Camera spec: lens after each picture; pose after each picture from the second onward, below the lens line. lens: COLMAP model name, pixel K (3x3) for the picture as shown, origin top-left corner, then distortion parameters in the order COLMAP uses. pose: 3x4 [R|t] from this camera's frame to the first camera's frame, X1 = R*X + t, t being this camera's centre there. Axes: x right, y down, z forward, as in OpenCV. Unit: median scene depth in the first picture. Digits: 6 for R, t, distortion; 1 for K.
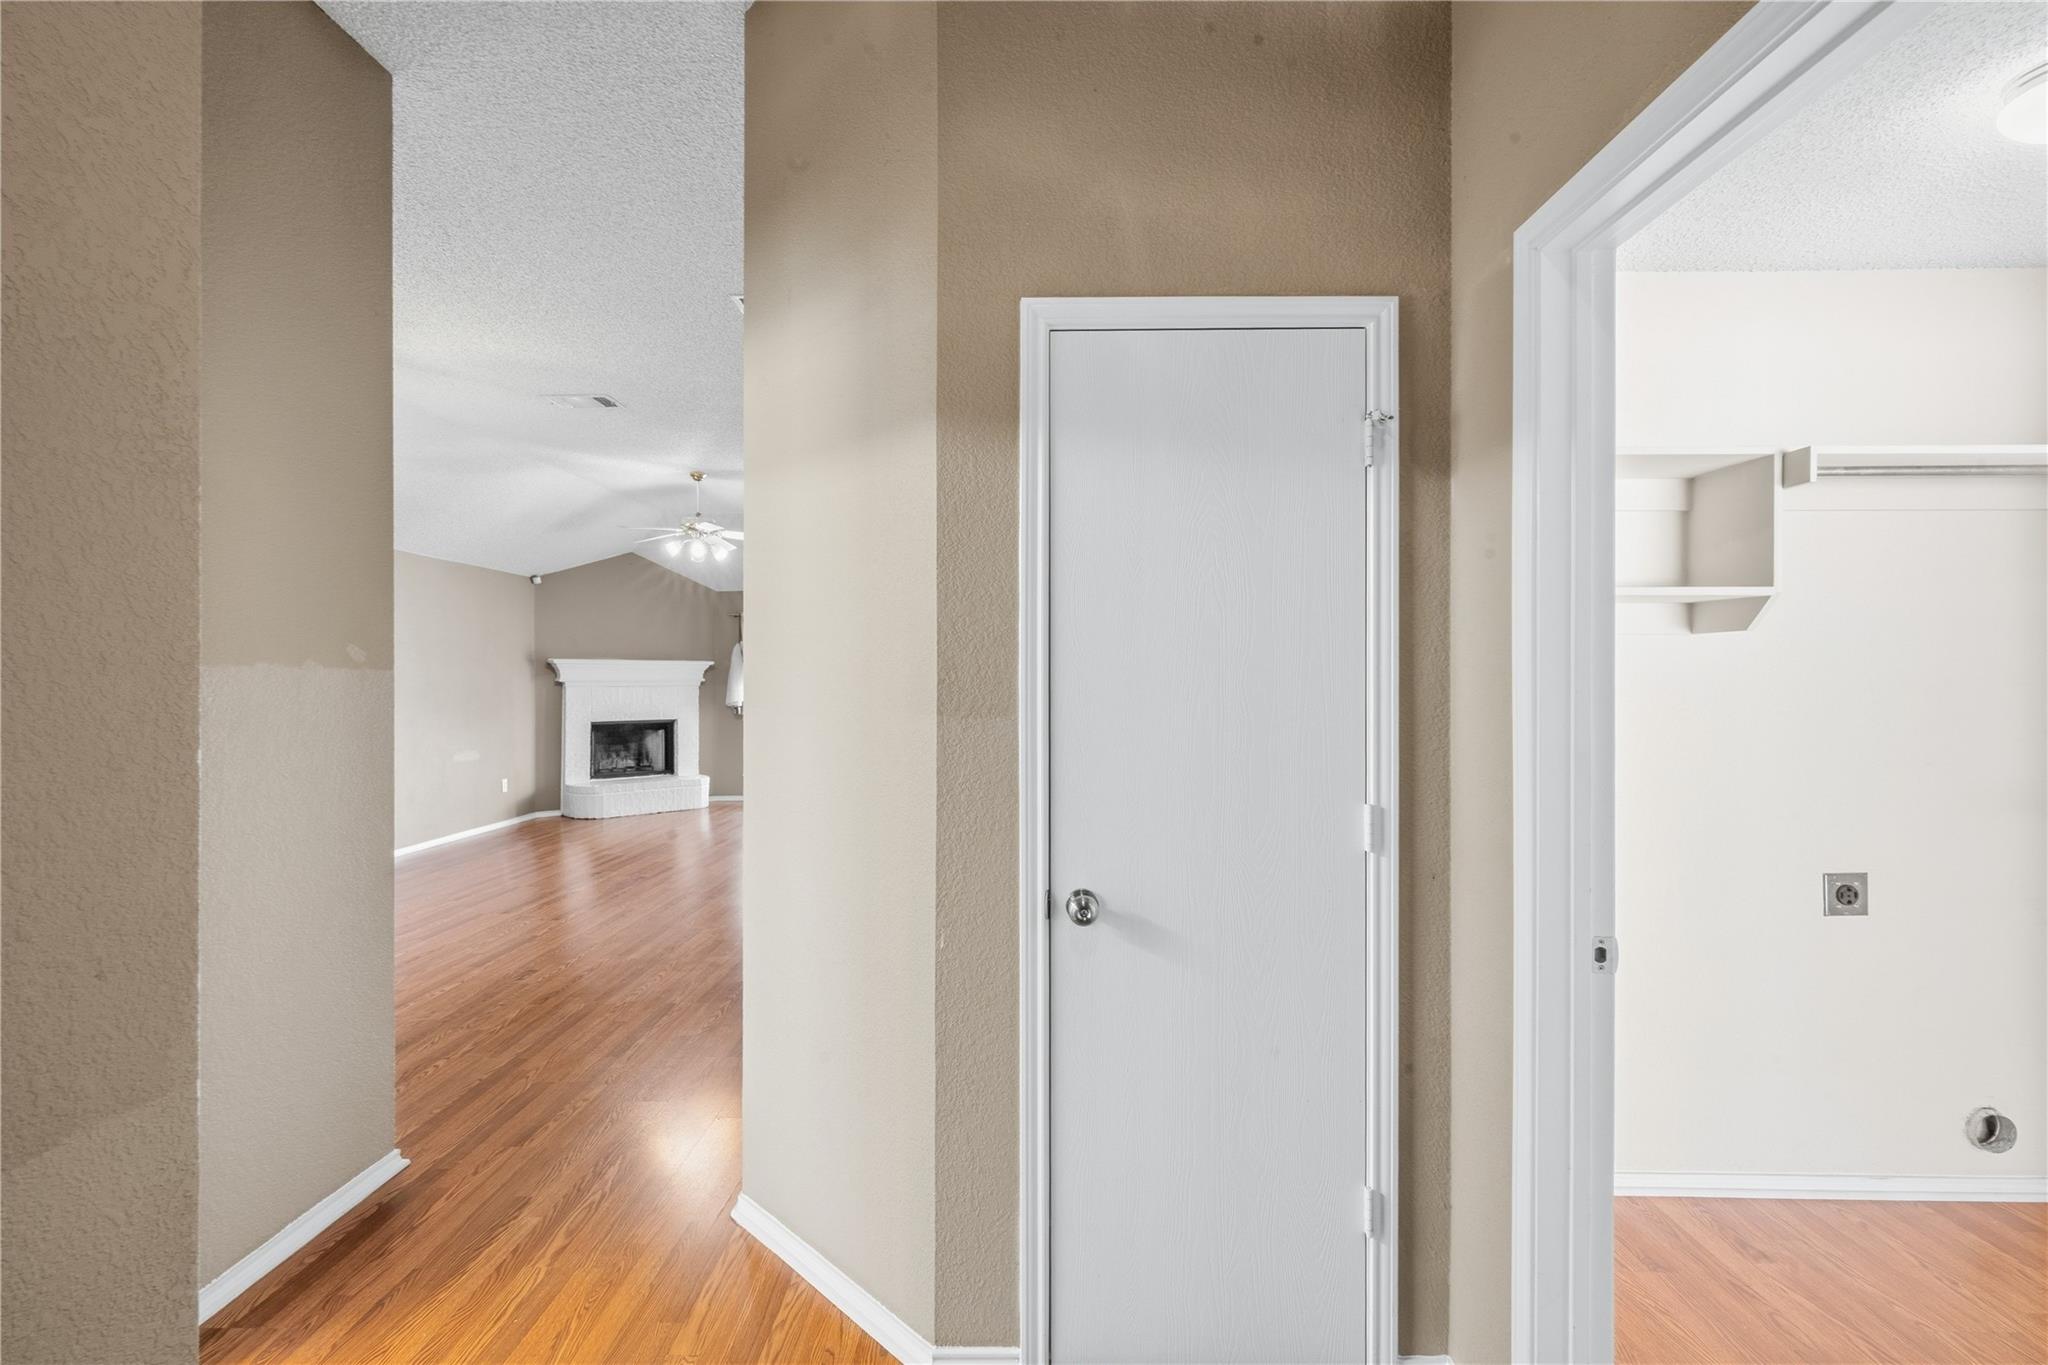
lens RADIAL K [[943.3, 0, 1020.0], [0, 943.3, 686.8], [0, 0, 1]] dist [0.001895, 0.002425]
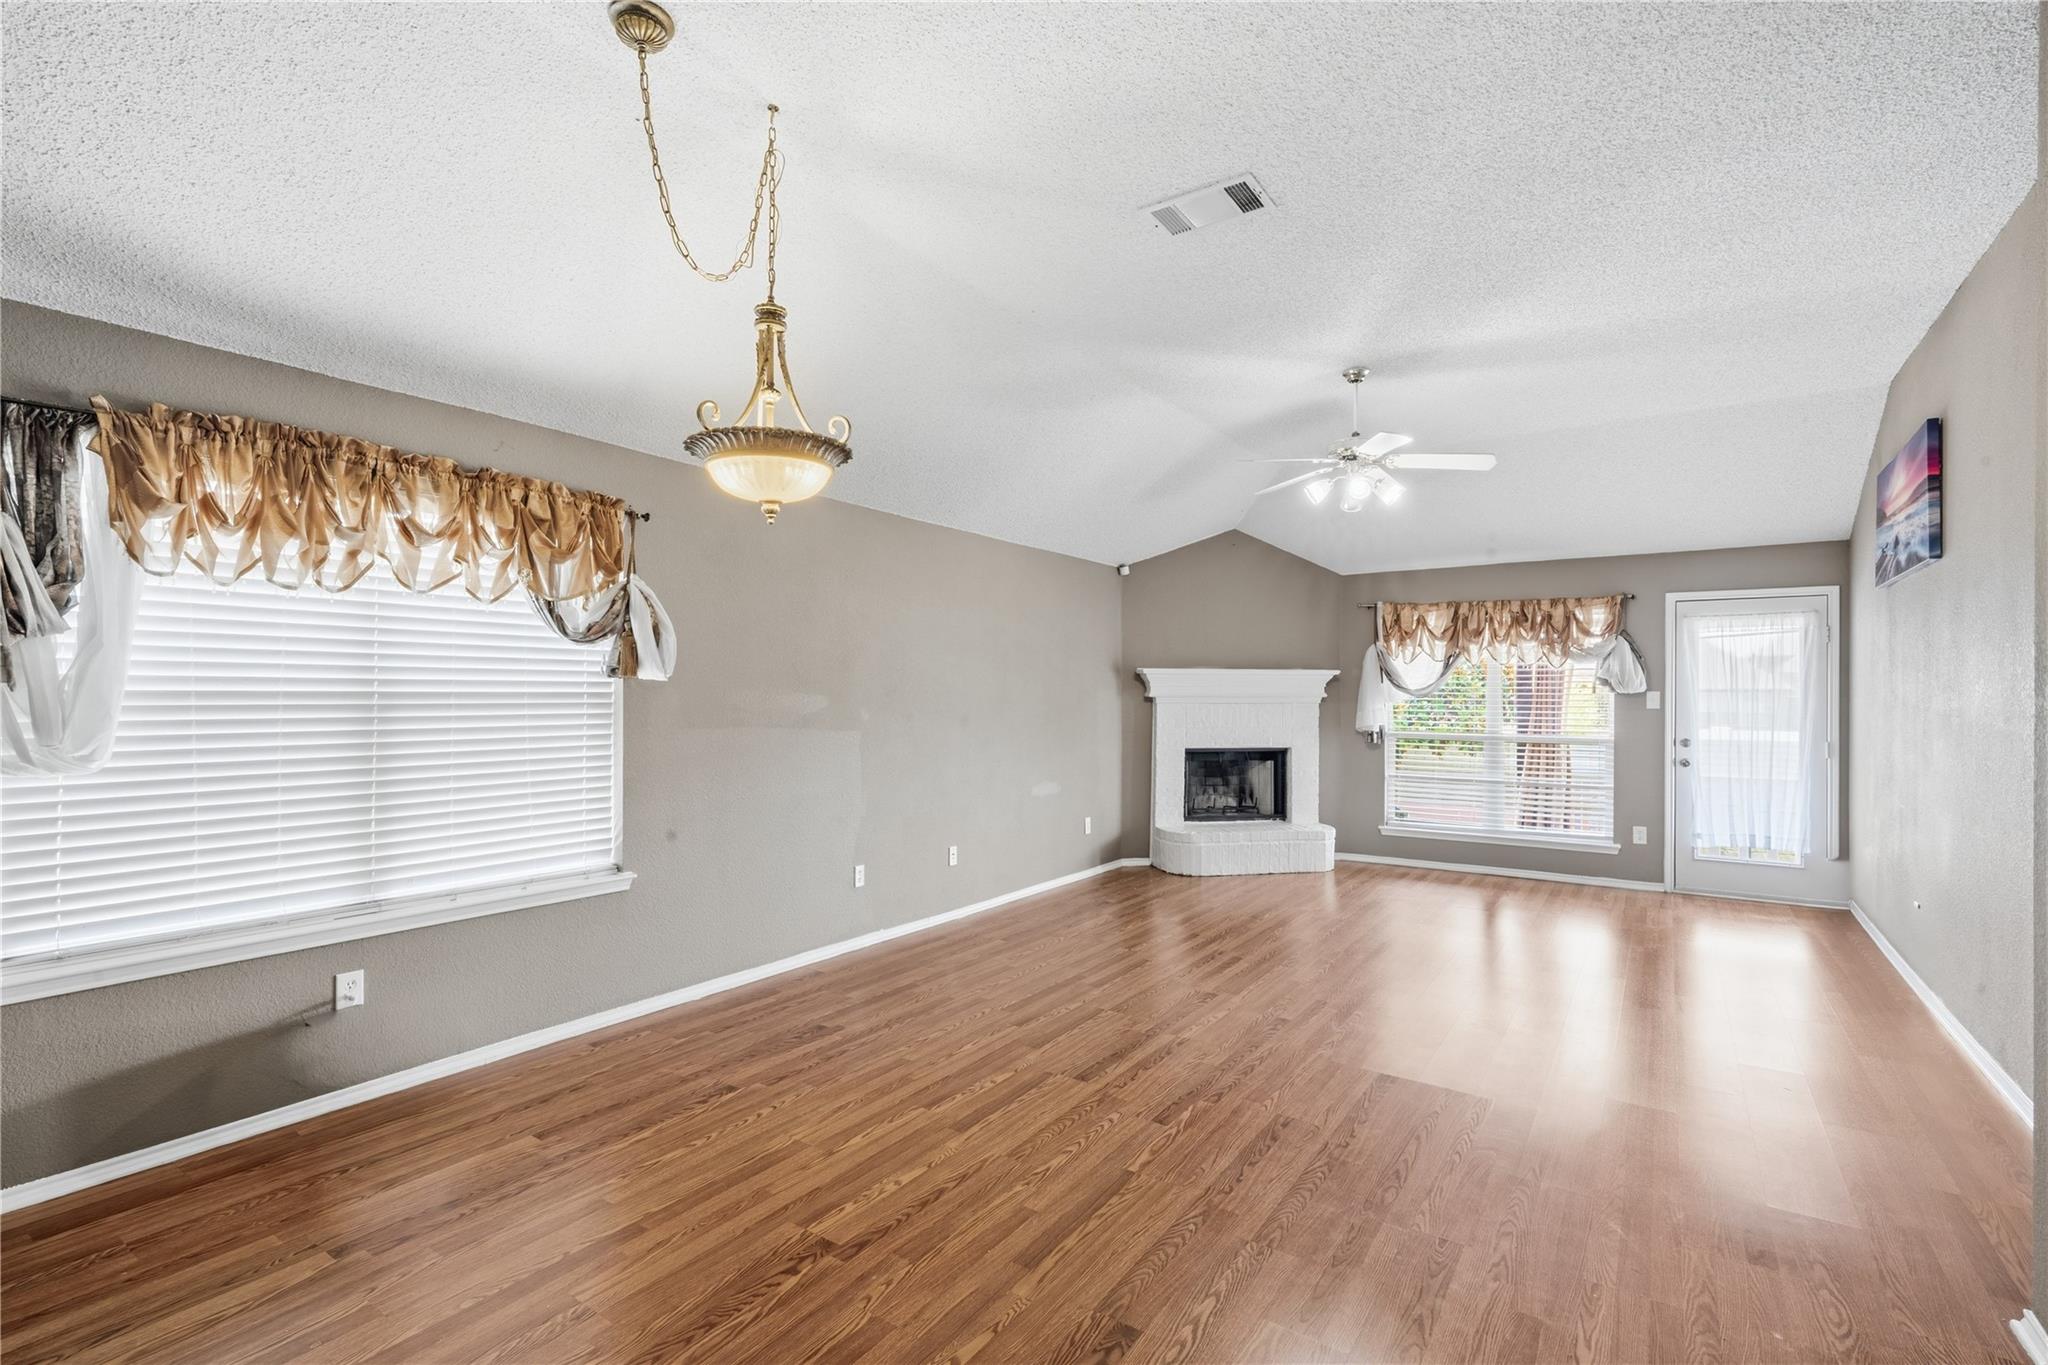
lens RADIAL K [[943.3, 0, 1009.7], [0, 943.3, 688.3], [0, 0, 1]] dist [0.001895, 0.002425]
pose [[0.831860, -0.000634, -0.554986, -0.142534], [-0.006266, 0.999925, -0.010533, -0.003521], [0.554951, 0.012239, 0.831793, 0.269312]]
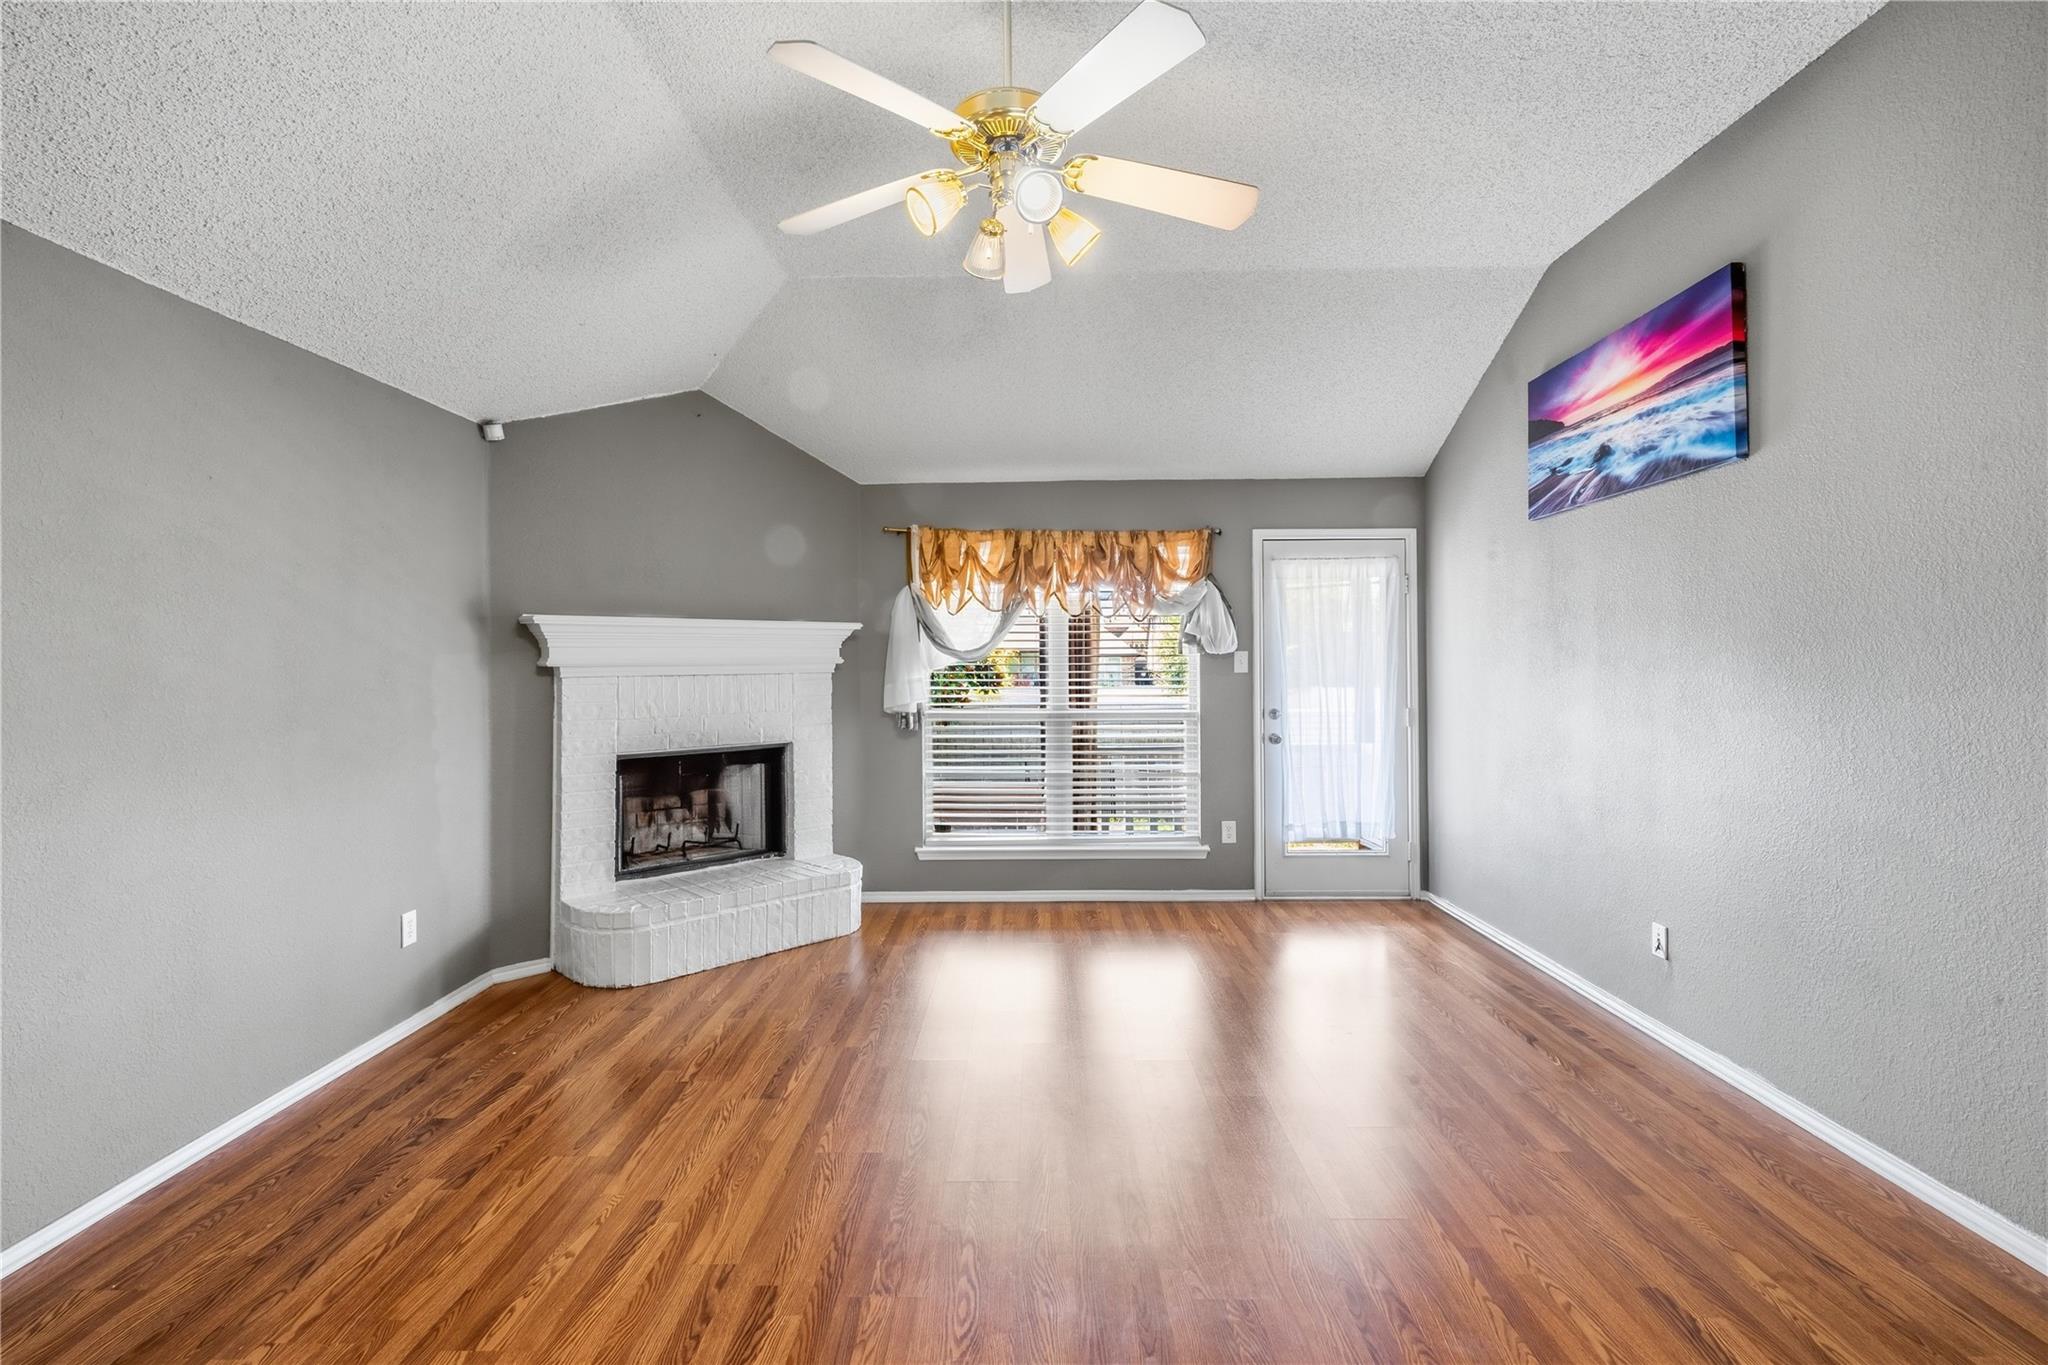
lens RADIAL K [[943.3, 0, 1023.3], [0, 943.3, 650.8], [0, 0, 1]] dist [0.001895, 0.002425]
pose [[0.999865, -0.008554, 0.014023, -0.268778], [0.008796, 0.999812, -0.017286, -0.003224], [-0.013872, 0.017407, 0.999752, 0.549974]]
